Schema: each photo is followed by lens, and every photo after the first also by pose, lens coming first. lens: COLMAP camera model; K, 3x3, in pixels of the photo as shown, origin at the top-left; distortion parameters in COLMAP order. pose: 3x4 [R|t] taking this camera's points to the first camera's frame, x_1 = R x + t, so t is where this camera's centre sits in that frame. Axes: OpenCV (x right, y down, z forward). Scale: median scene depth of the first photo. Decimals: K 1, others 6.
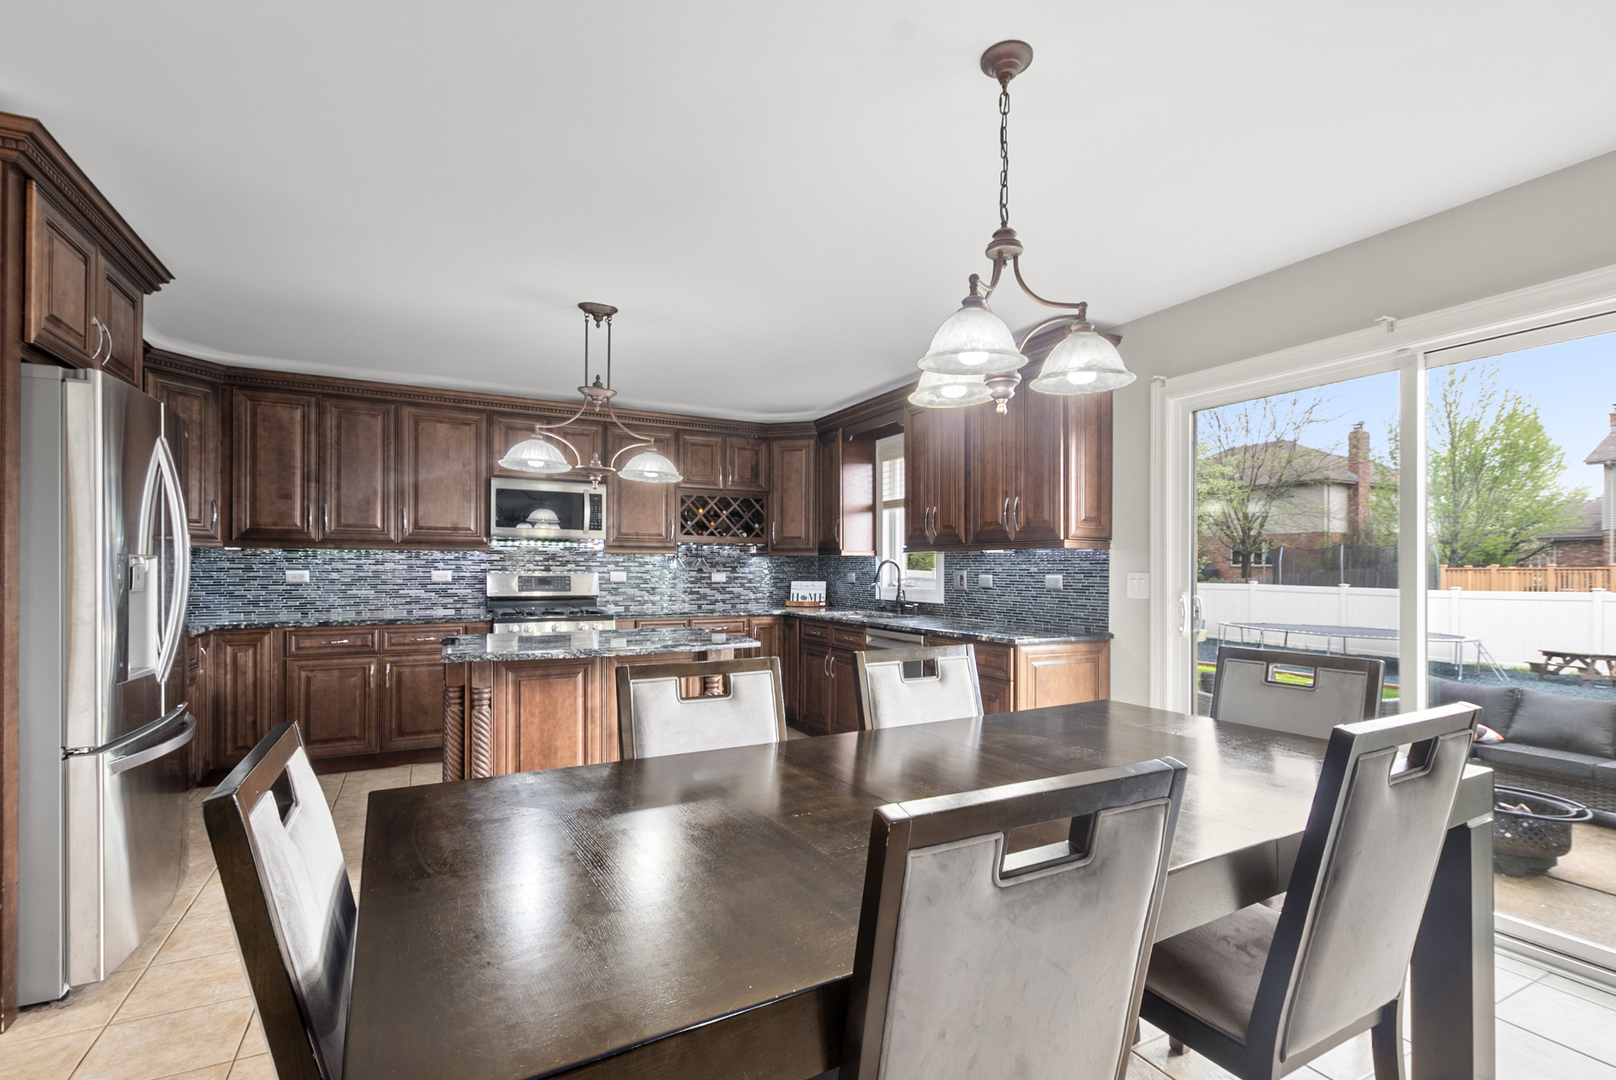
lens RADIAL K [[736.5, 0, 815.6], [0, 736.5, 570.1], [0, 0, 1]] dist [0.000406, 0.000074]
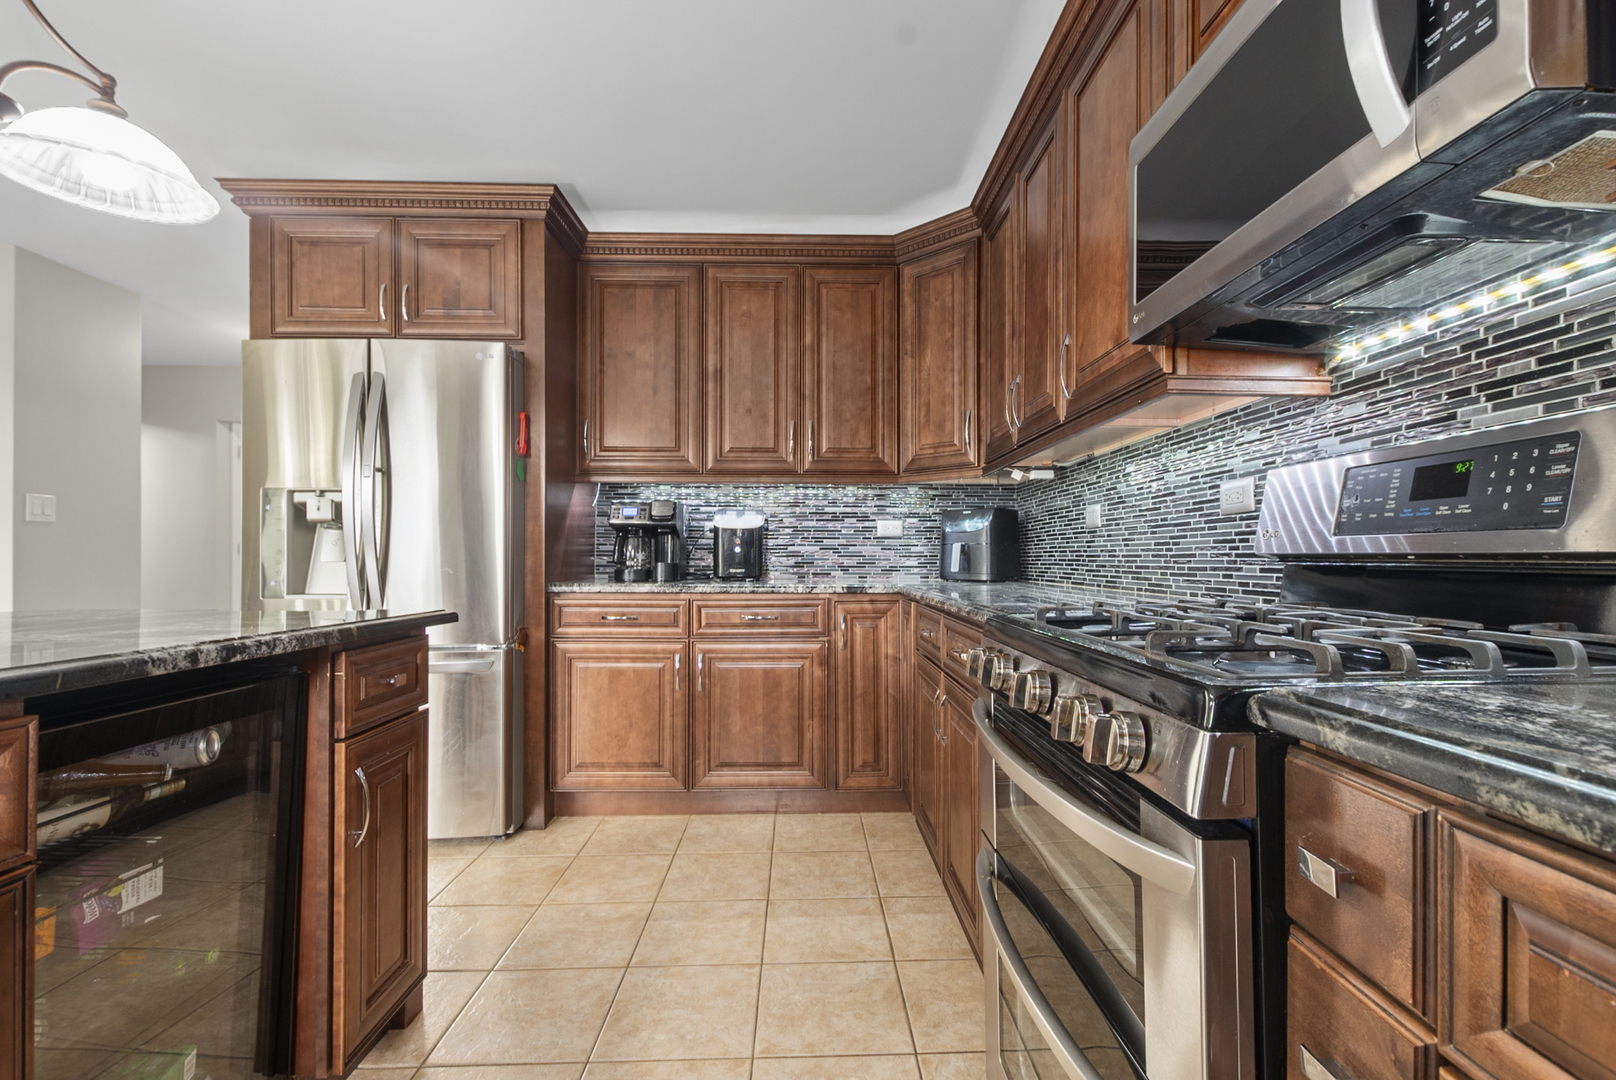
lens RADIAL K [[712.7, 0, 819.9], [0, 712.7, 551.1], [0, 0, 1]] dist [0.003986, -0.004013]
pose [[-0.435736, -0.011307, -0.900003, -0.124647], [-0.002523, 0.999933, -0.011341, 0.036409], [0.900071, -0.002671, -0.435735, 0.924398]]
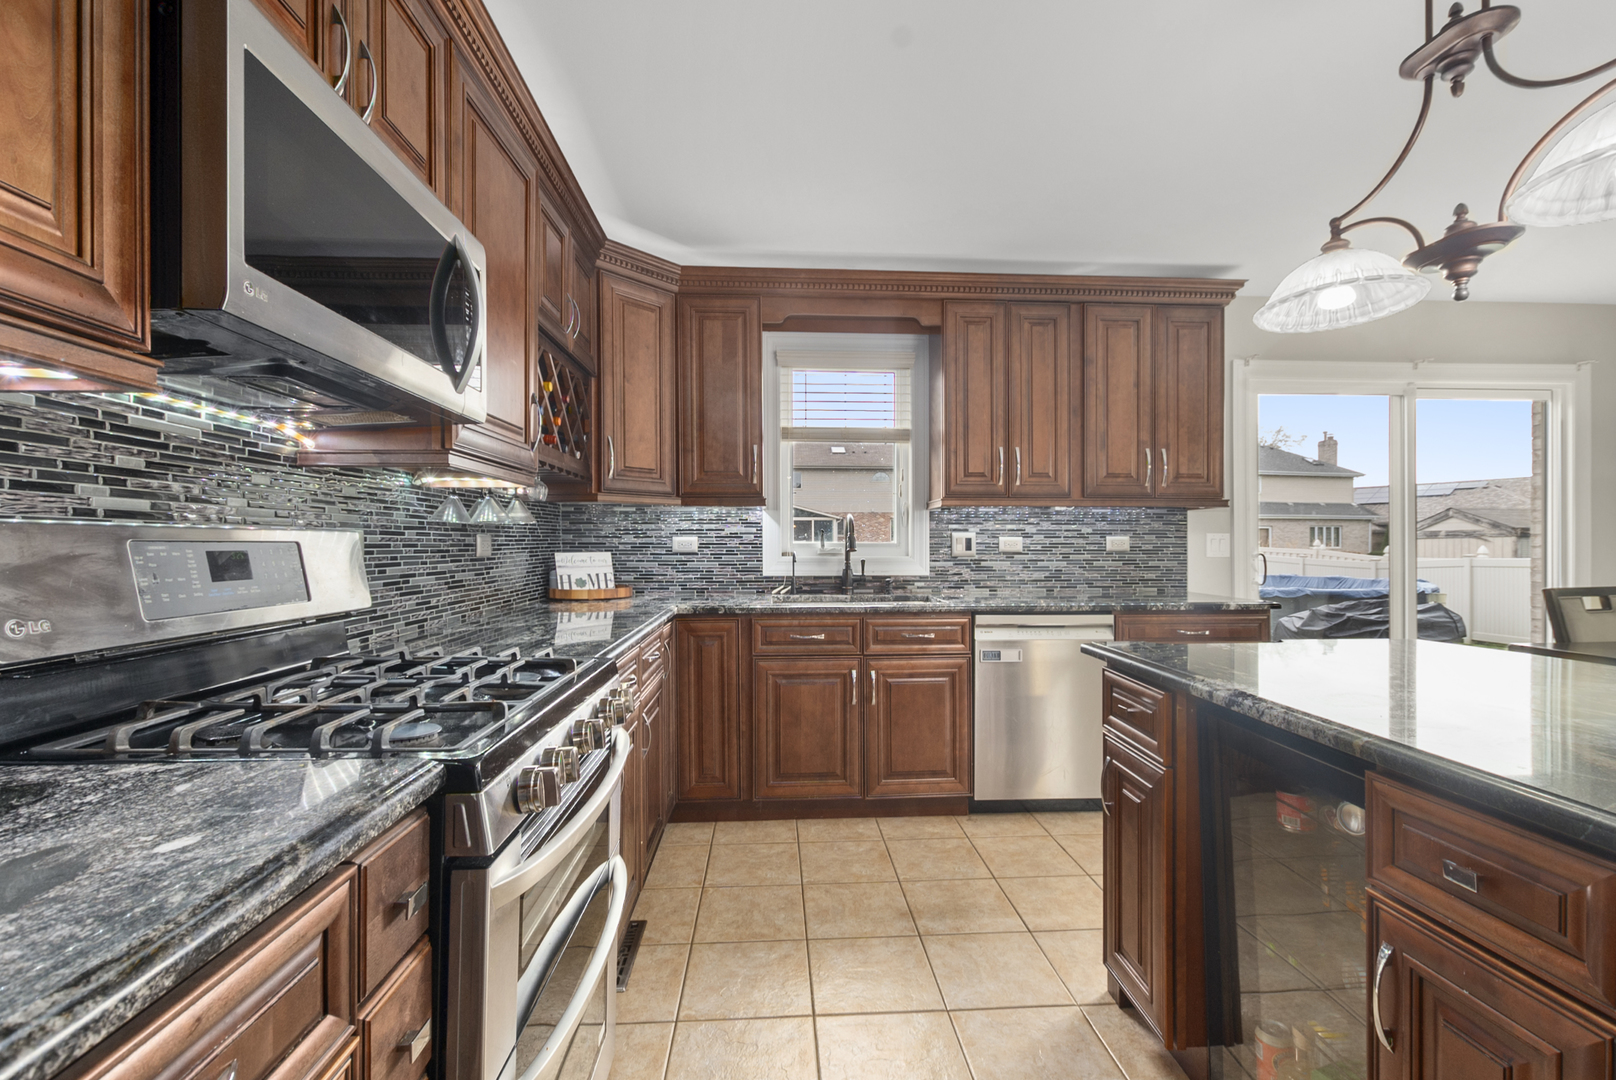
lens RADIAL K [[712.7, 0, 819.9], [0, 712.7, 551.1], [0, 0, 1]] dist [0.003986, -0.004013]
pose [[0.401845, -0.014777, 0.915588, -0.491407], [0.002608, 0.999884, 0.014993, 0.008265], [-0.915704, -0.003637, 0.401837, 0.735150]]
